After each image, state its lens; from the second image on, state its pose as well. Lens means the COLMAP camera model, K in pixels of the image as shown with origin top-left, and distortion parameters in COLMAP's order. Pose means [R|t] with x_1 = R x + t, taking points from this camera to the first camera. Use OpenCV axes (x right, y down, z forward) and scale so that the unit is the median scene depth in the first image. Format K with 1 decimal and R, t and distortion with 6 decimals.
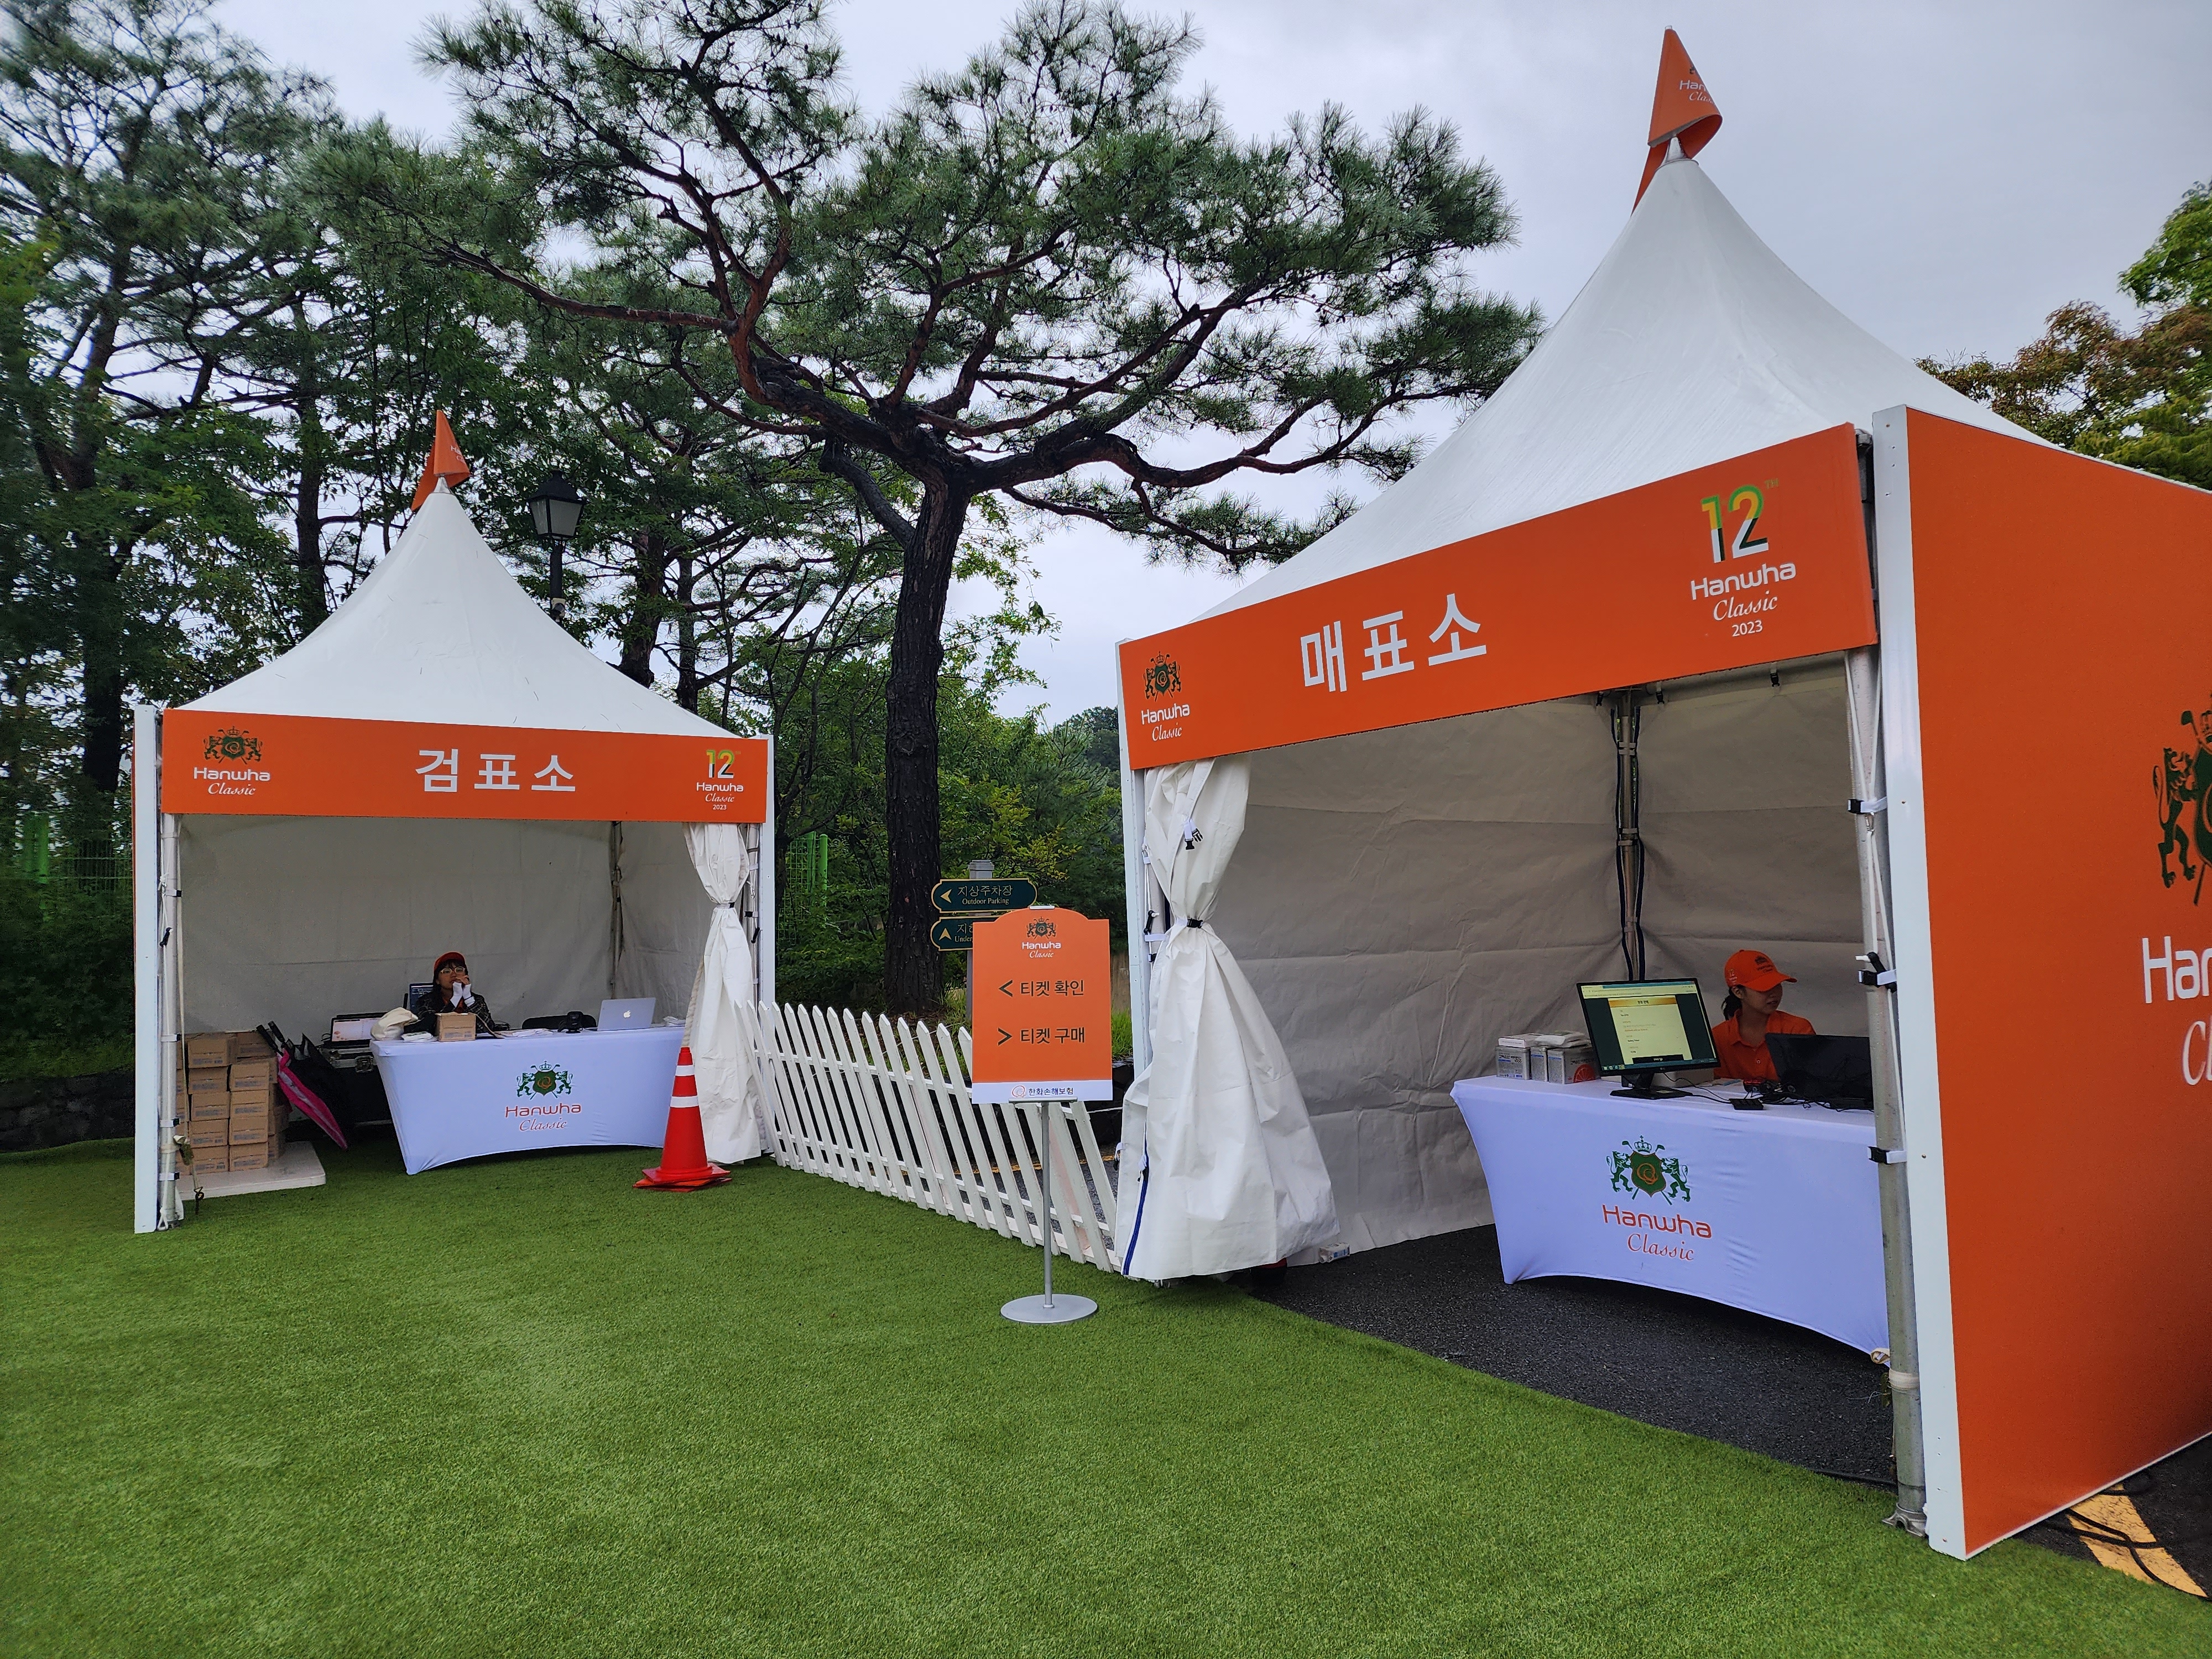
lens RADIAL K [[1480.6, 0, 1103.0], [0, 1480.6, 821.3], [0, 0, 1]] dist [0.088331, -0.083768]
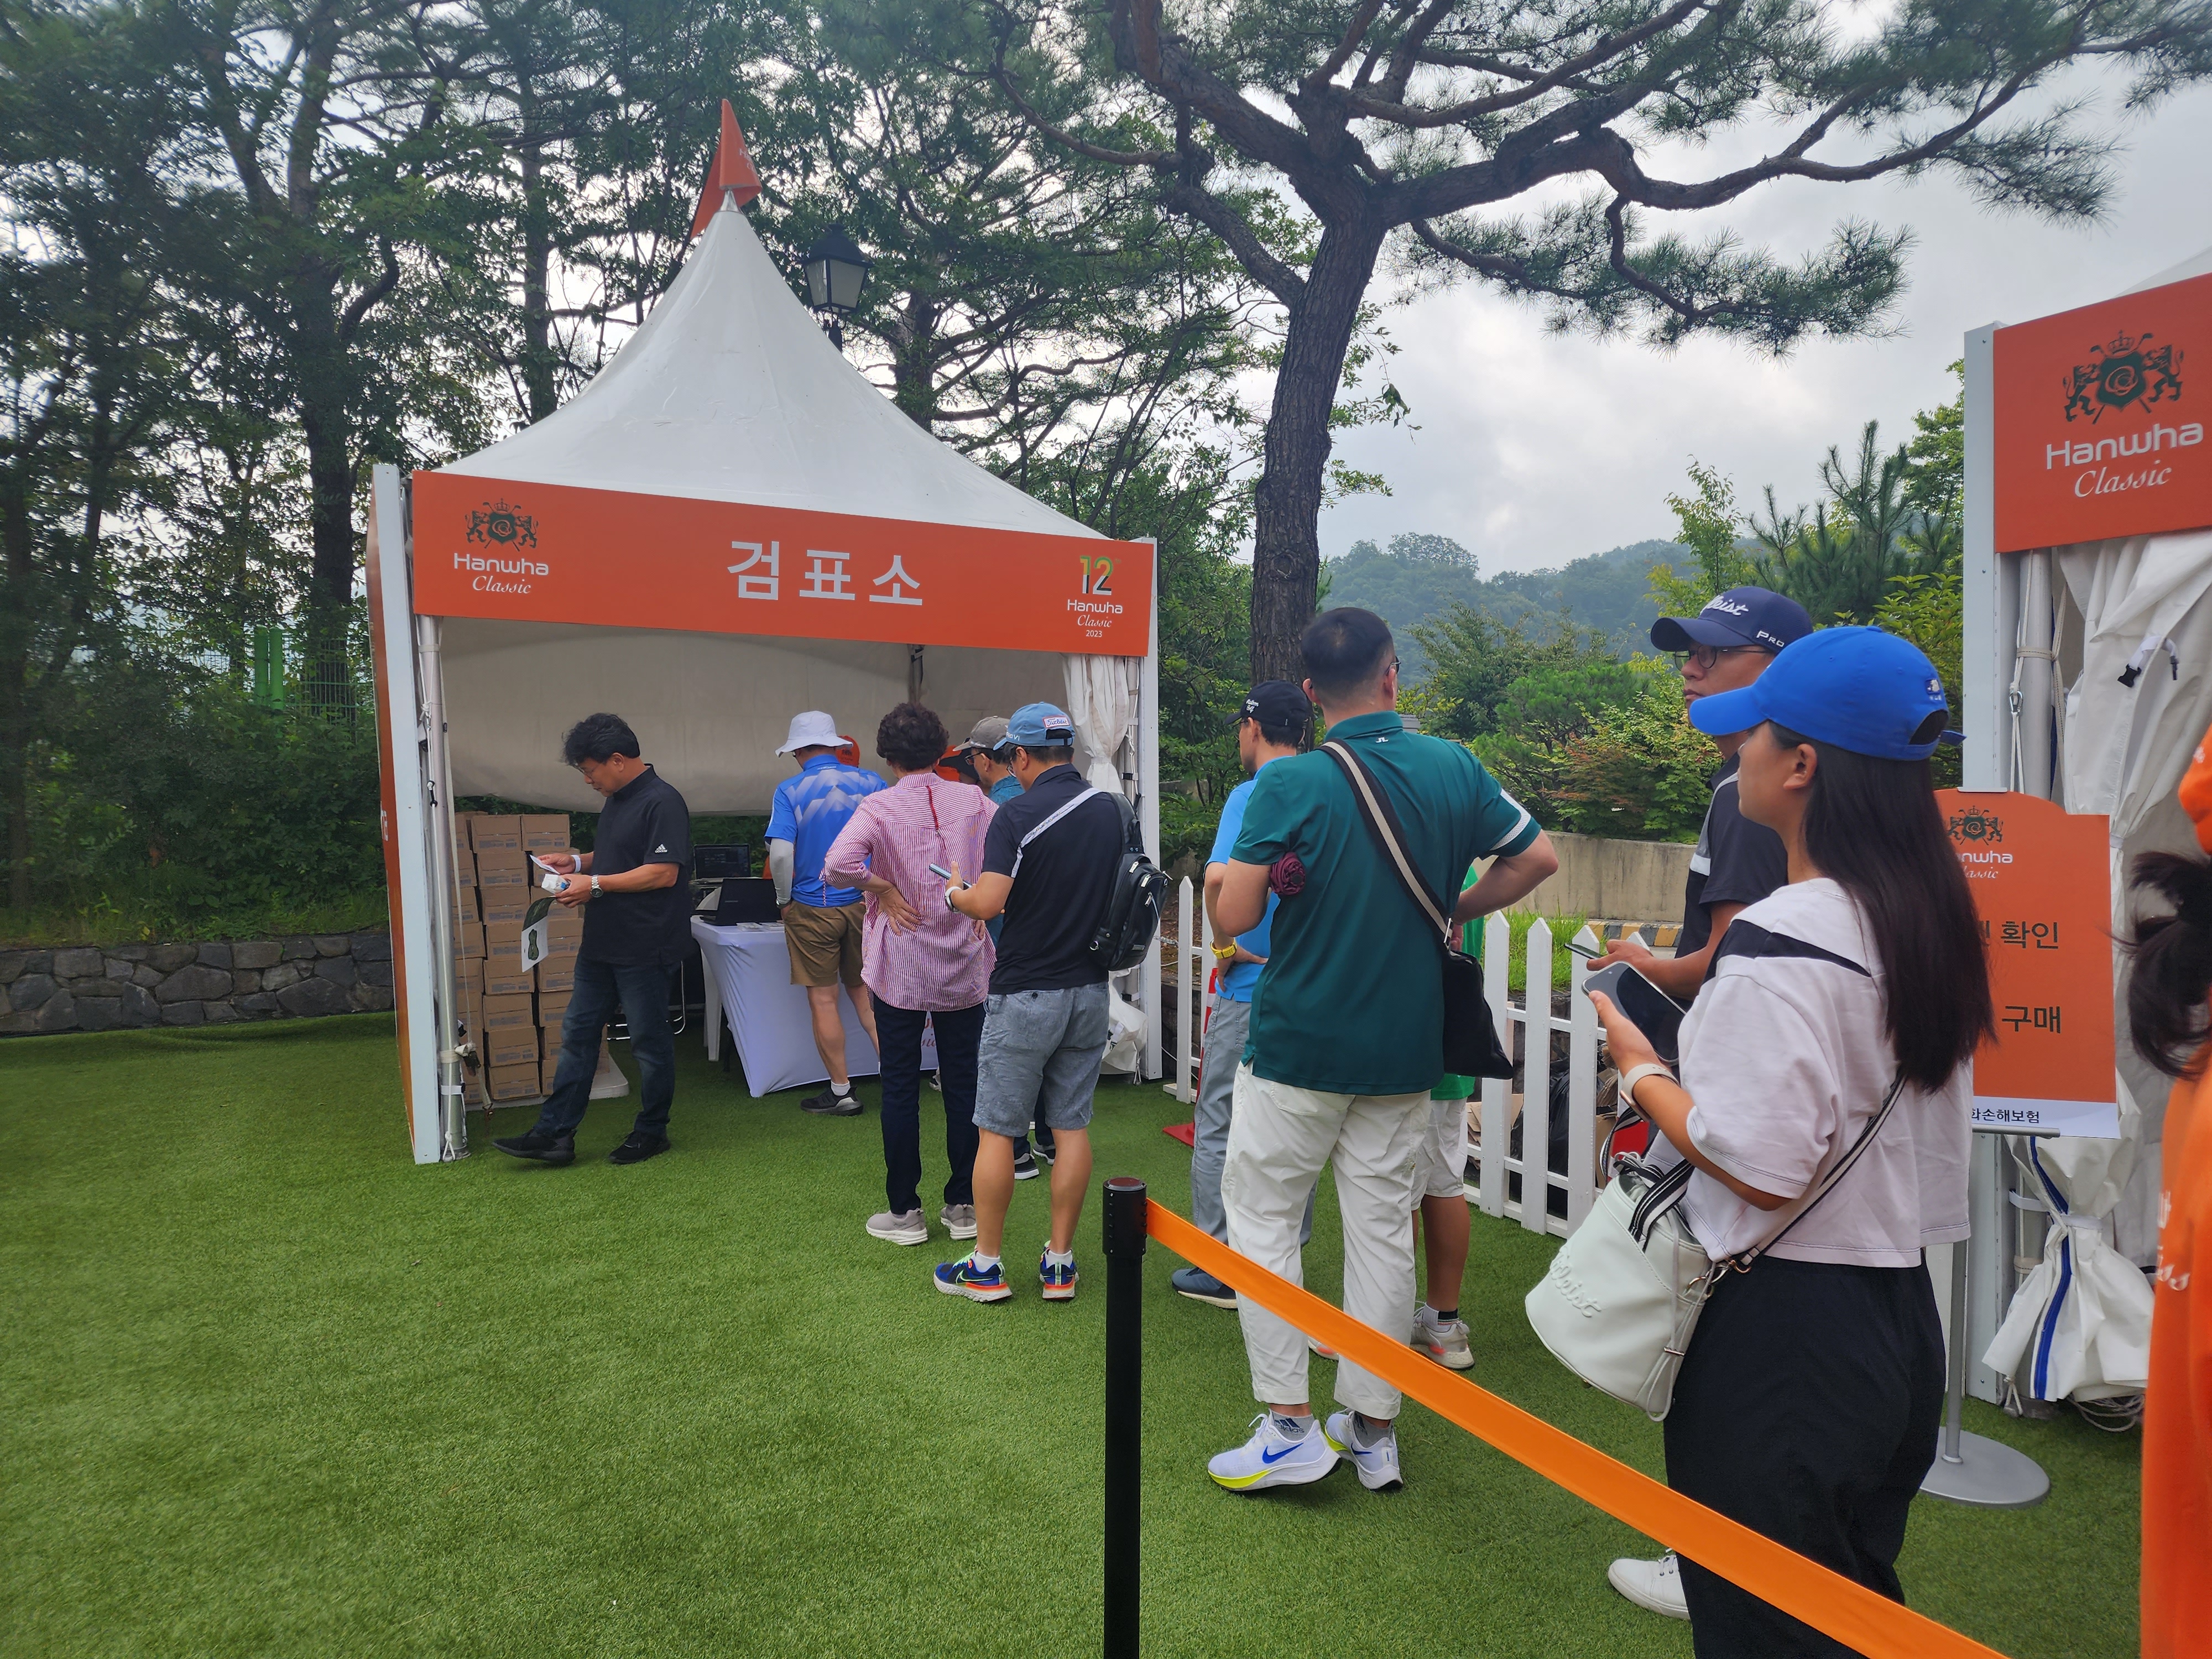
lens RADIAL K [[1436.1, 0, 1118.6], [0, 1436.1, 879.8], [0, 0, 1]] dist [0.073991, -0.096926]
pose [[0.995373, 0.039377, -0.087653, -0.280930], [-0.027174, 0.990297, 0.136287, 0.023675], [0.092169, -0.133274, 0.986784, 0.410715]]
